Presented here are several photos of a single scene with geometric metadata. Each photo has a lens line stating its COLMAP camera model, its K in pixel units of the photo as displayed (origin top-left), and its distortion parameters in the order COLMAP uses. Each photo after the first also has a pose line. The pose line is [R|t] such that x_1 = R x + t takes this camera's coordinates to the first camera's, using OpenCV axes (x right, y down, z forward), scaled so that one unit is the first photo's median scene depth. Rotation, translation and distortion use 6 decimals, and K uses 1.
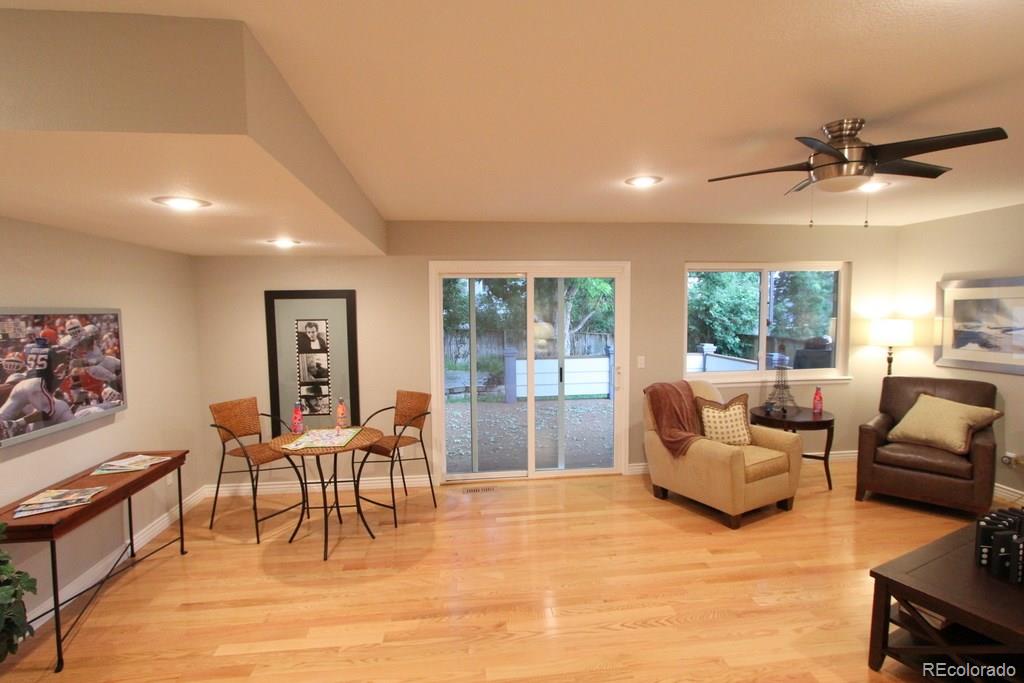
lens RADIAL K [[480.3, 0, 512.0], [0, 480.3, 341.5], [0, 0, 1]] dist [-0.016756, 0.000580]
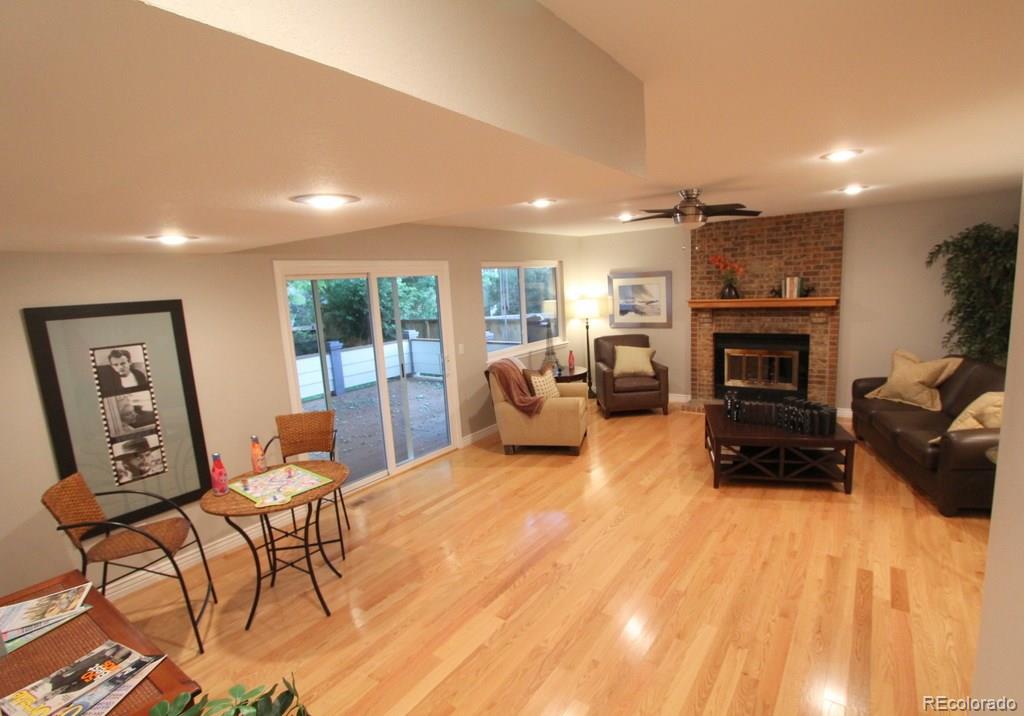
lens RADIAL K [[479.3, 0, 512.0], [0, 479.3, 358.0], [0, 0, 1]] dist [-0.011569, 0.000006]
pose [[0.699178, -0.137739, 0.701554, -0.503900], [0.097016, 0.990469, 0.097775, -0.040251], [-0.708334, -0.000300, 0.705877, 0.112026]]
